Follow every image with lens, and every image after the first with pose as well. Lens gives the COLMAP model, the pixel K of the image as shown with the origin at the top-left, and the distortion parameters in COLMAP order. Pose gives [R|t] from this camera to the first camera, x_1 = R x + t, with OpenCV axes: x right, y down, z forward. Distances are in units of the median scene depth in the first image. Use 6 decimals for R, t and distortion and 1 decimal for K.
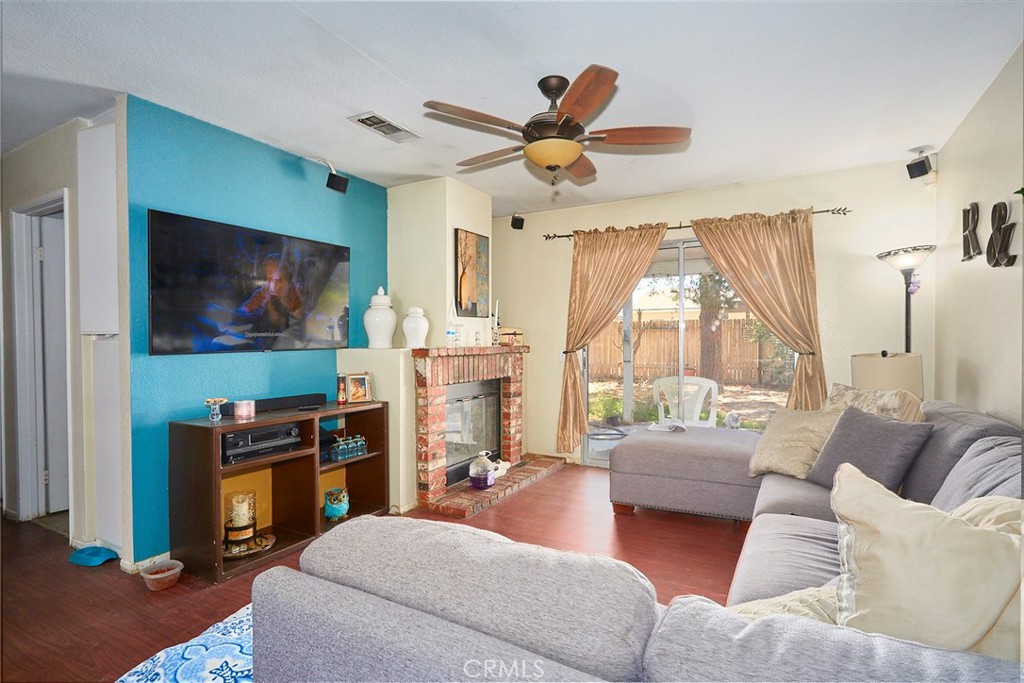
lens RADIAL K [[501.6, 0, 533.1], [0, 501.6, 346.2], [0, 0, 1]] dist [0.000690, 0.000051]
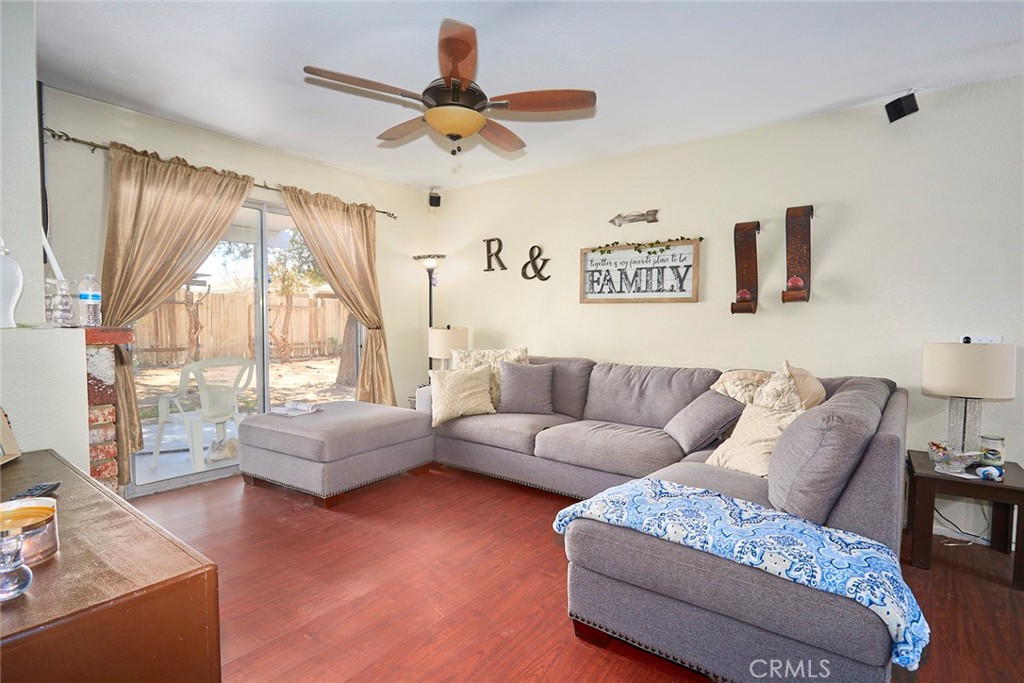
lens RADIAL K [[500.4, 0, 520.9], [0, 500.4, 347.8], [0, 0, 1]] dist [0.003194, -0.000069]
pose [[0.154435, -0.052651, 0.986599, -0.631956], [0.000801, 0.998585, 0.053165, -0.001818], [-0.988003, -0.007420, 0.154259, 0.502813]]
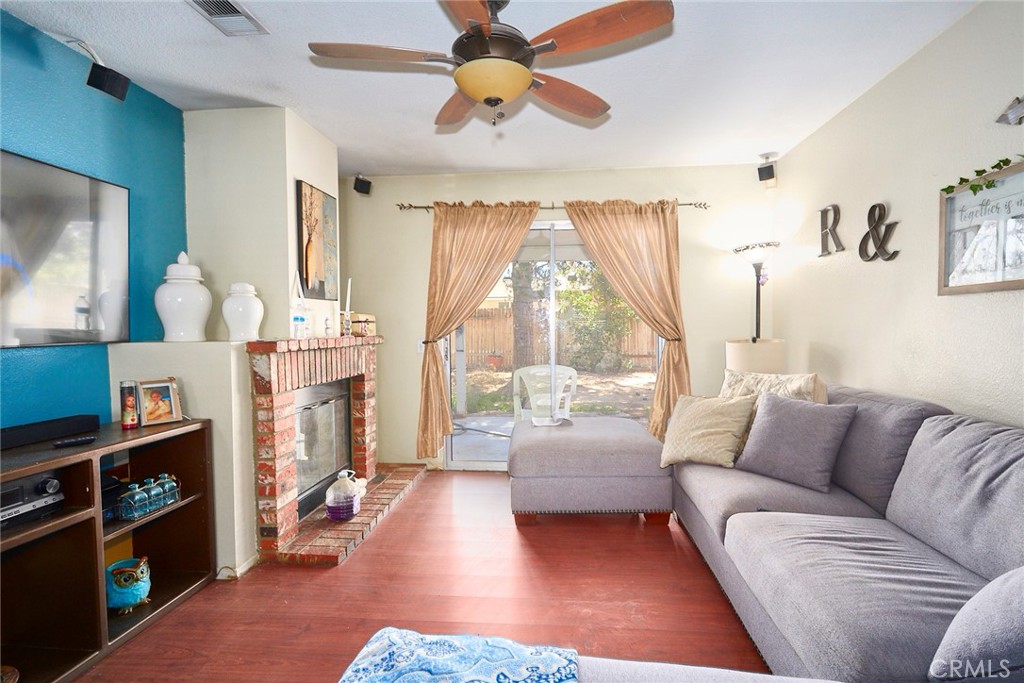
lens RADIAL K [[496.7, 0, 529.7], [0, 496.7, 345.6], [0, 0, 1]] dist [0.001942, 0.000083]
pose [[0.914109, -0.018520, 0.405044, -0.156677], [0.009759, 0.999672, 0.023684, -0.001895], [-0.405350, -0.017697, 0.913990, 0.193087]]
